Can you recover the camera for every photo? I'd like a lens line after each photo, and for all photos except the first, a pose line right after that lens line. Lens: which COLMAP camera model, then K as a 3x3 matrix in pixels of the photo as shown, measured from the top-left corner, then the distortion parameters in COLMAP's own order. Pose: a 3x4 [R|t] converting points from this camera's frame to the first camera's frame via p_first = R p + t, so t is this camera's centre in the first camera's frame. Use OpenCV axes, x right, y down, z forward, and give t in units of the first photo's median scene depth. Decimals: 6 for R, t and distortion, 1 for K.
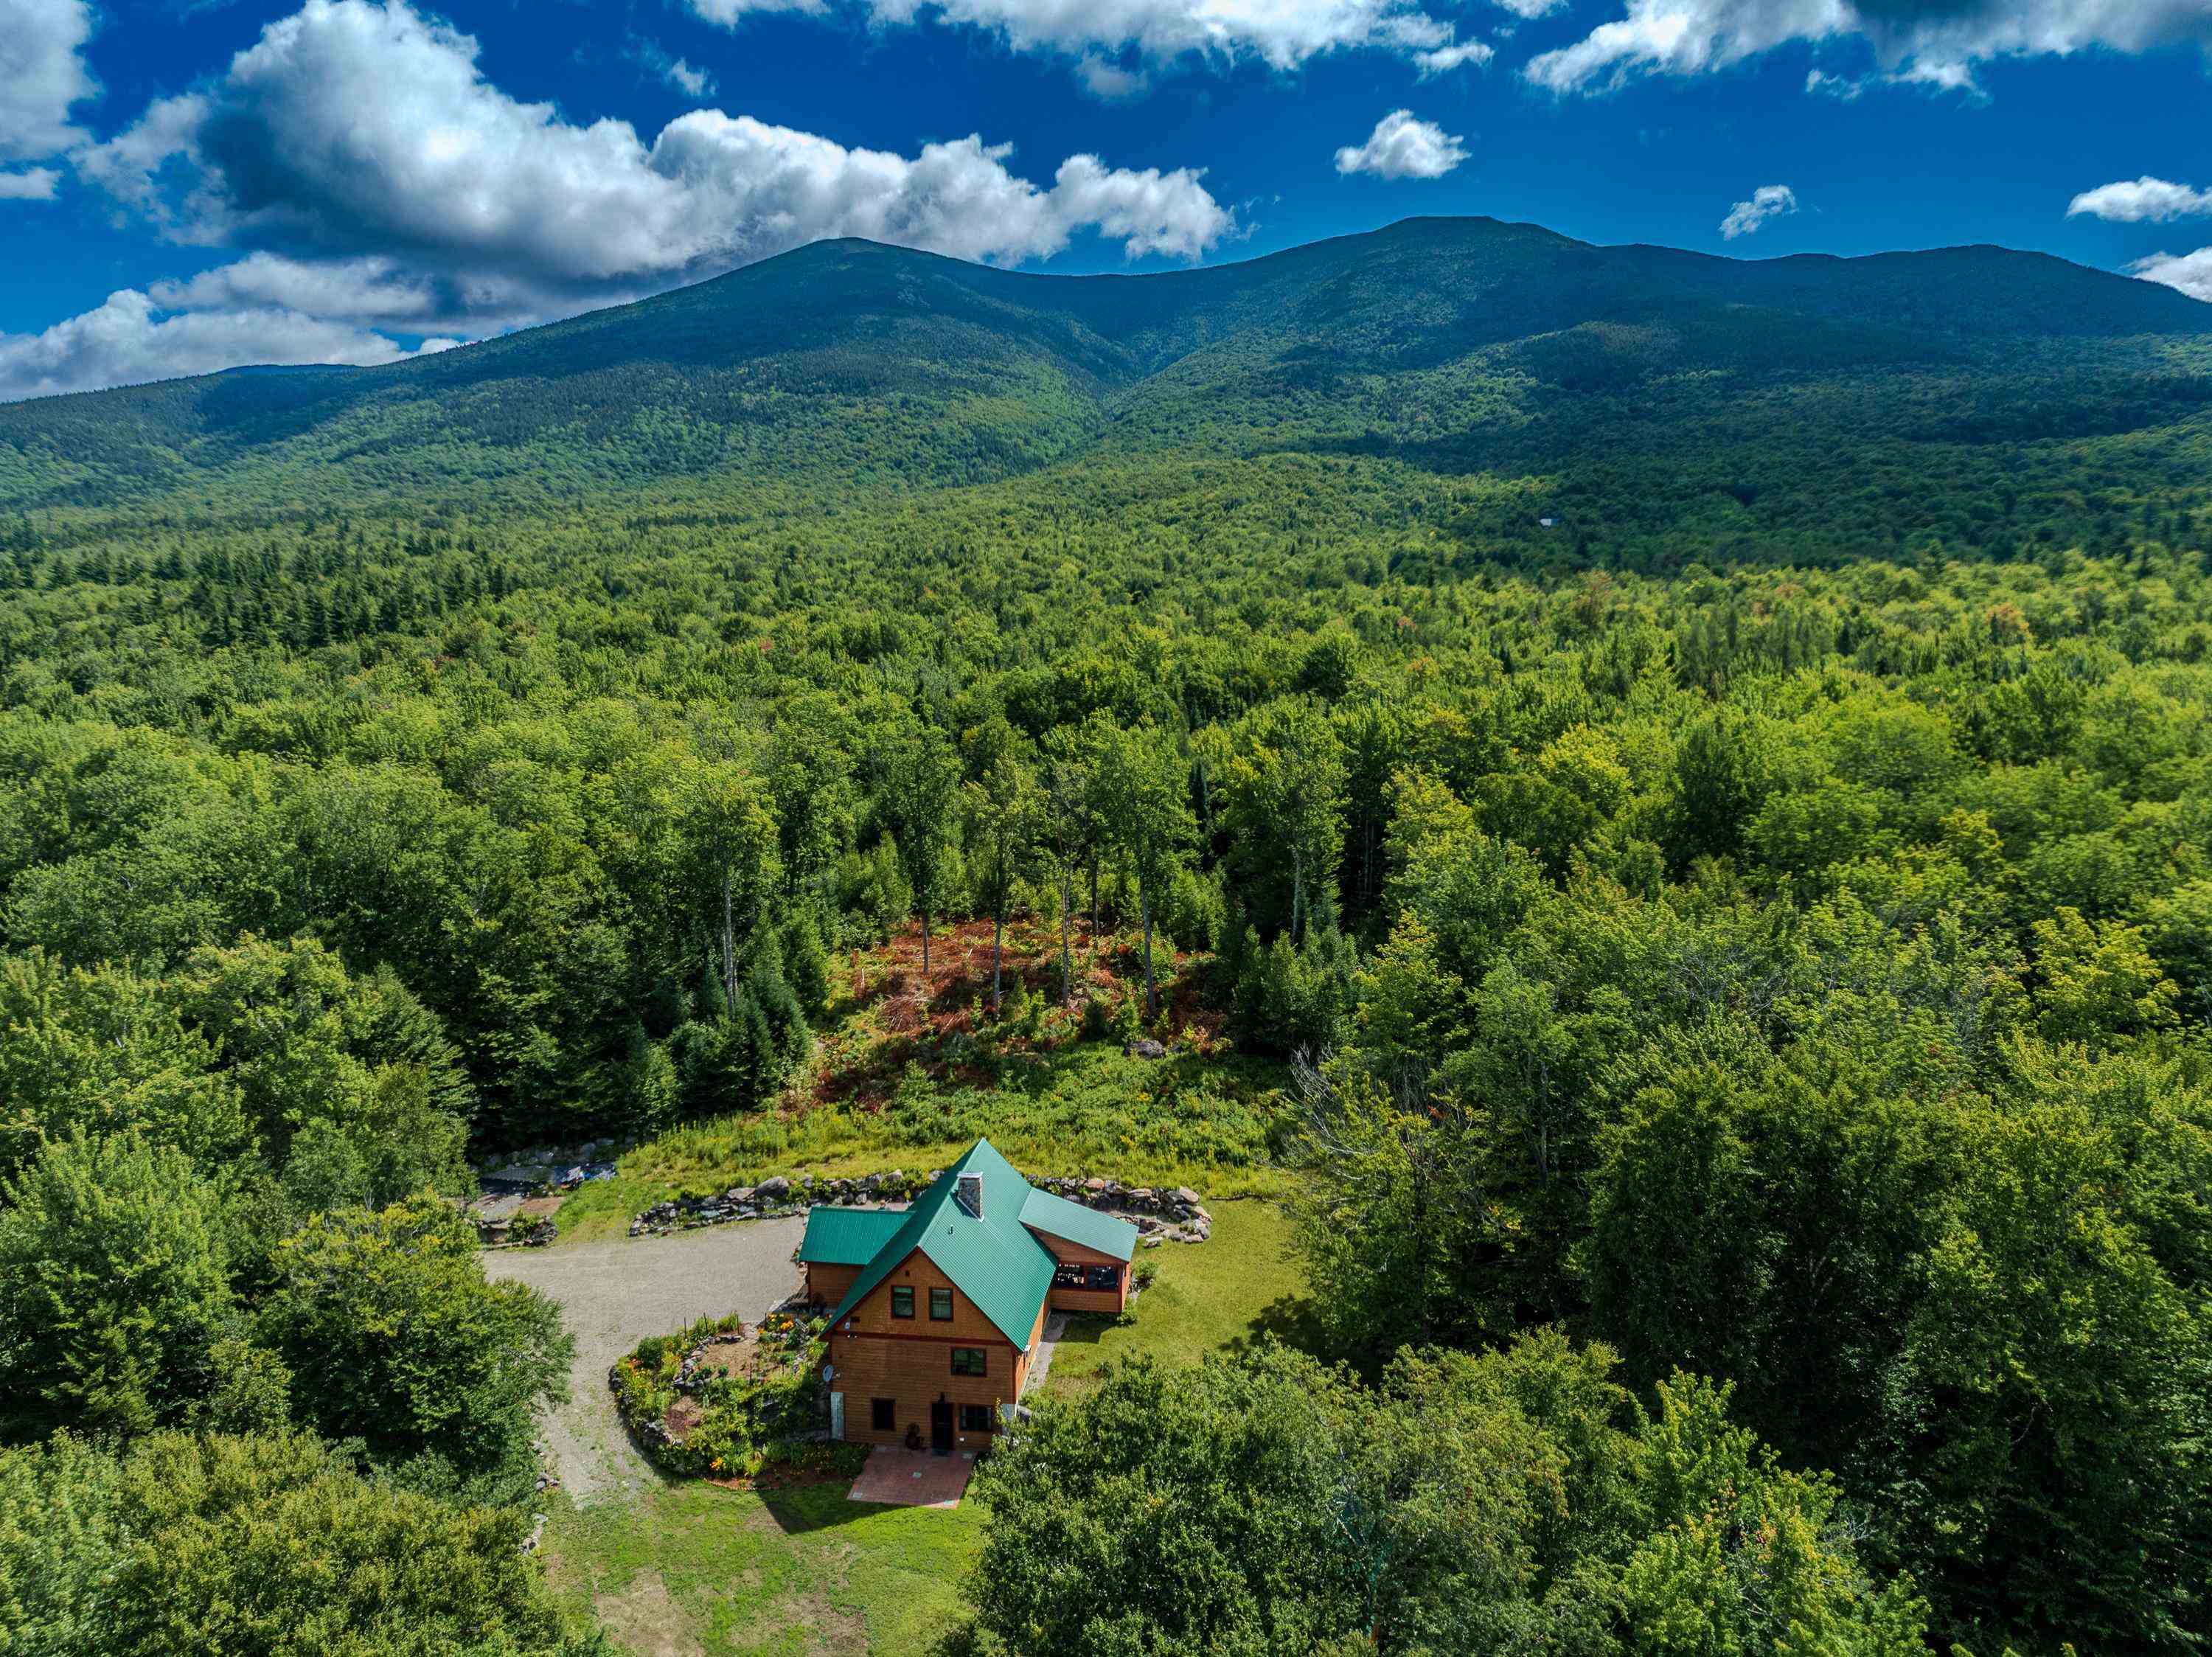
lens RADIAL K [[1574.1, 0, 1106.0], [0, 1574.1, 828.5], [0, 0, 1]] dist [-0.008319, -0.002382]
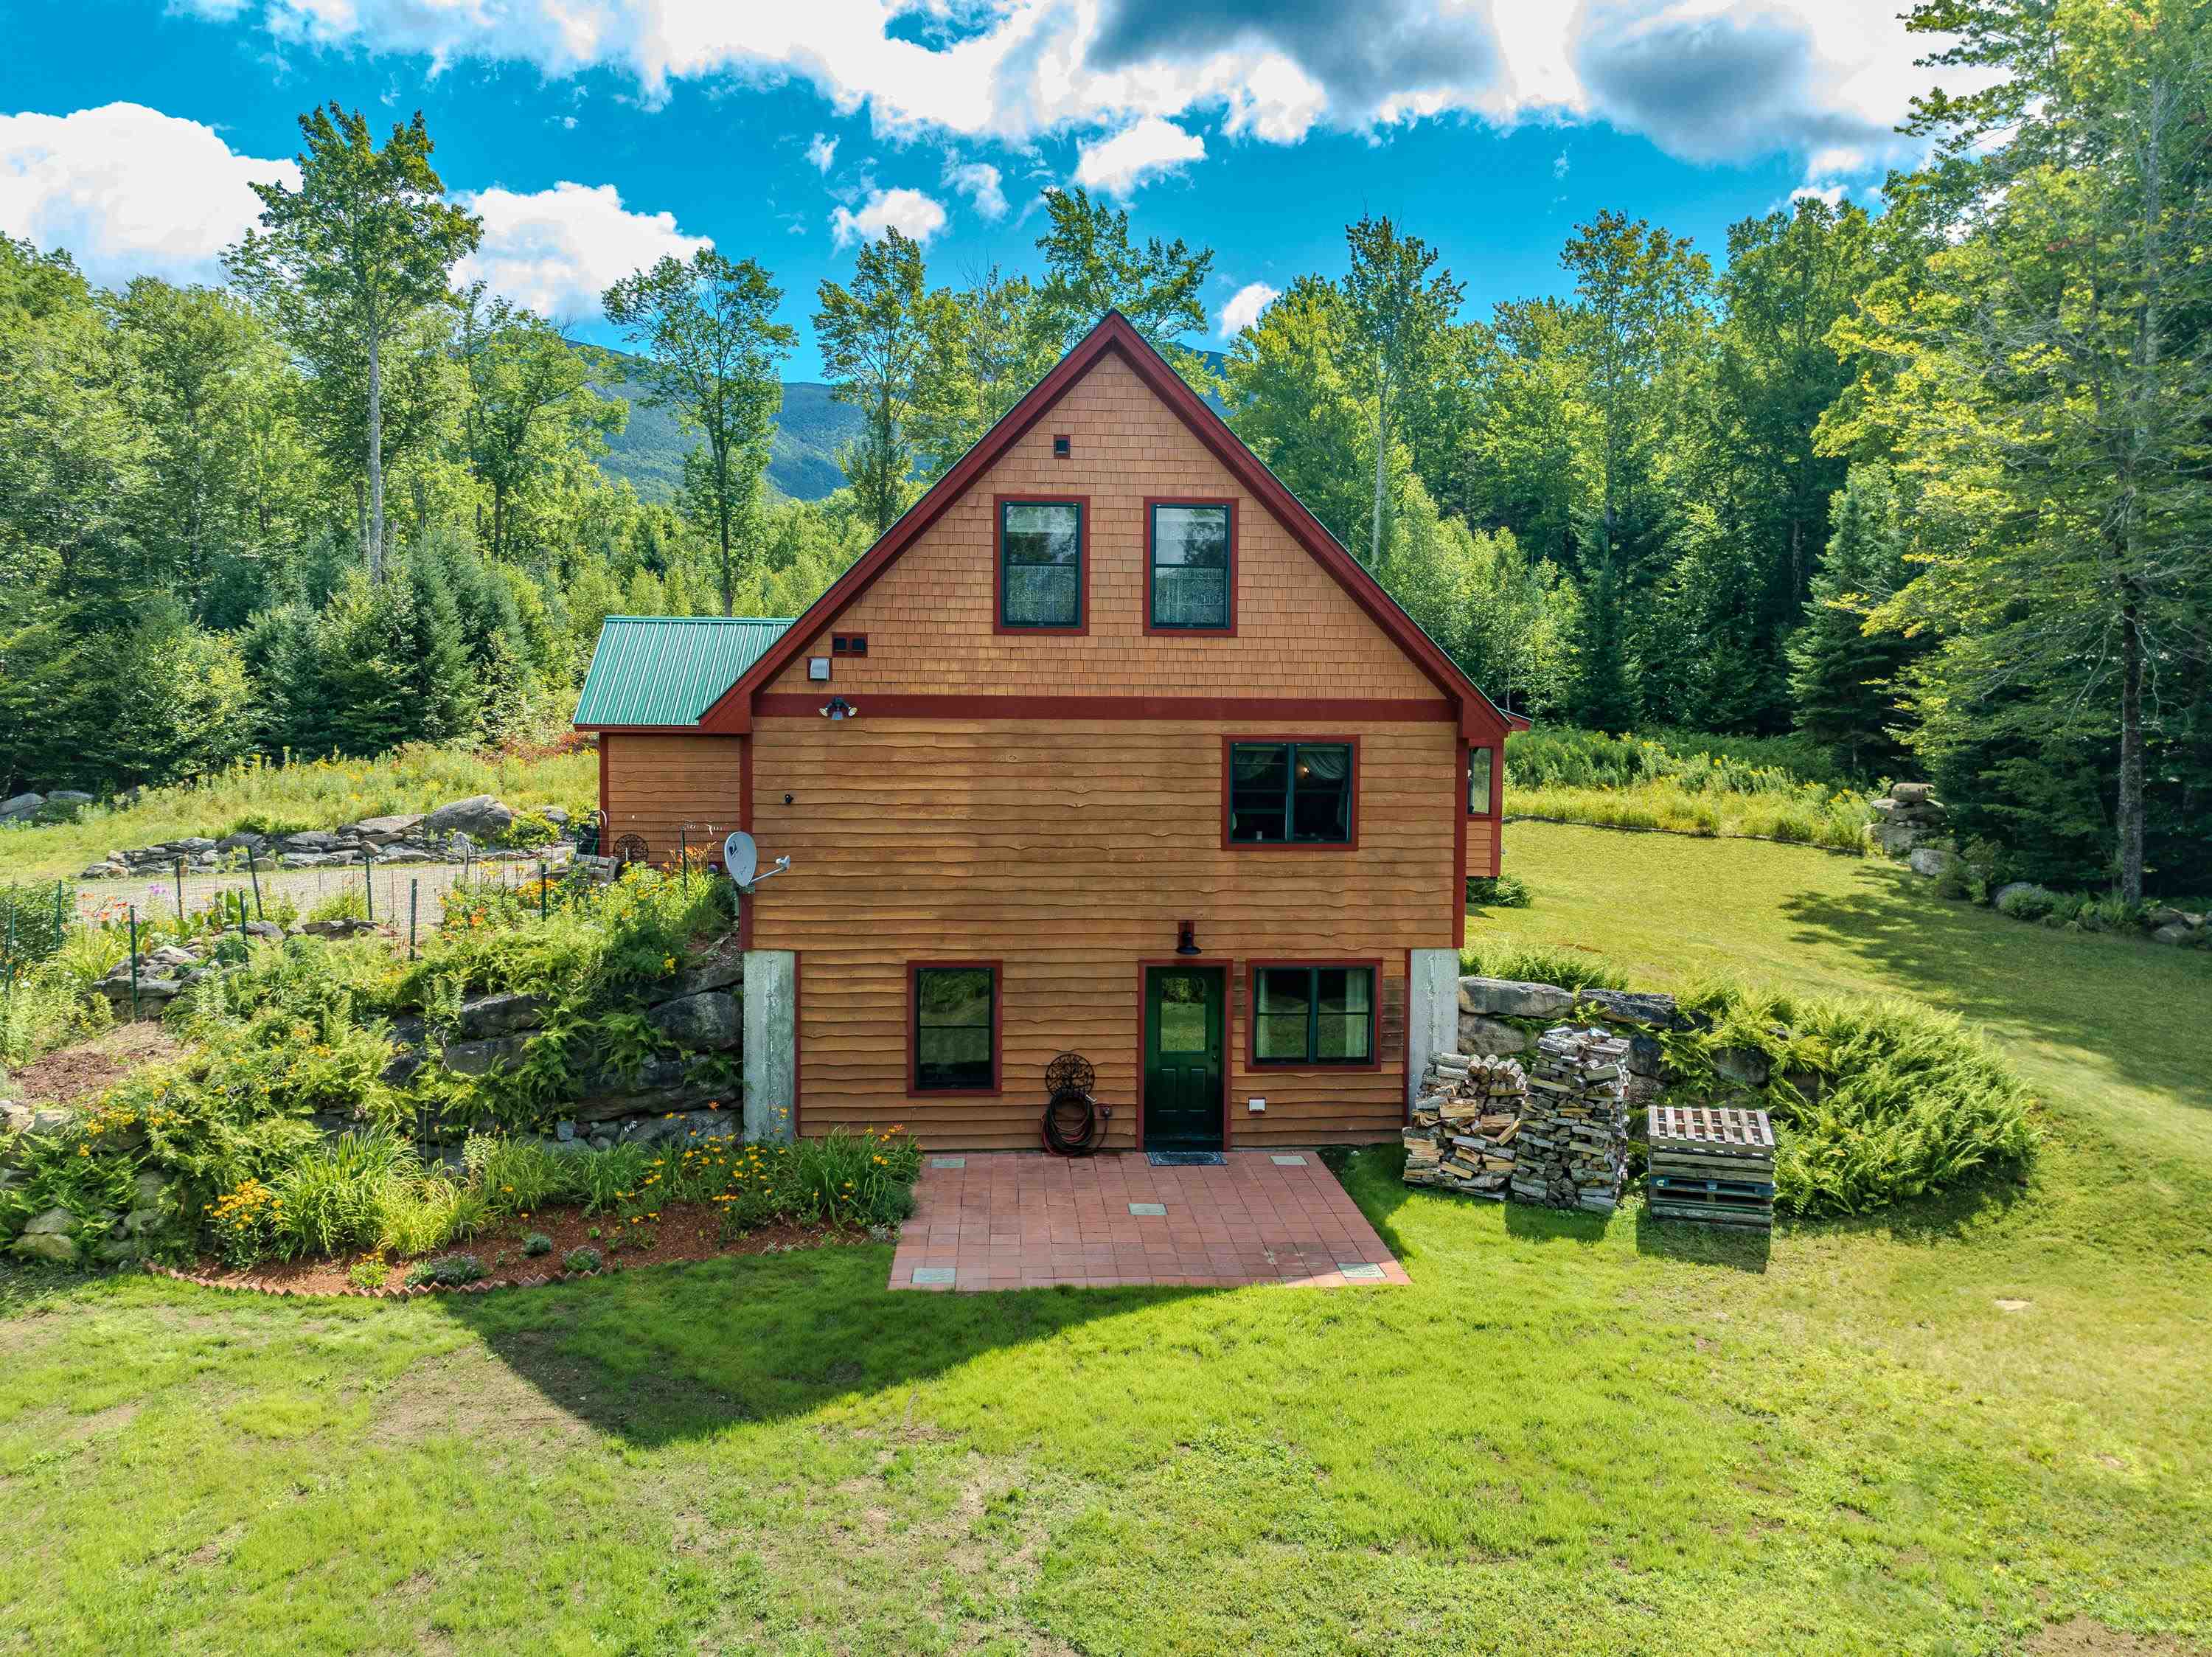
lens RADIAL K [[1574.1, 0, 1106.0], [0, 1574.1, 828.5], [0, 0, 1]] dist [-0.008319, -0.002382]
pose [[0.981826, -0.012353, 0.189381, -0.167404], [0.026056, 0.997204, -0.070039, 0.362183], [-0.187986, 0.073701, 0.979403, 0.745829]]
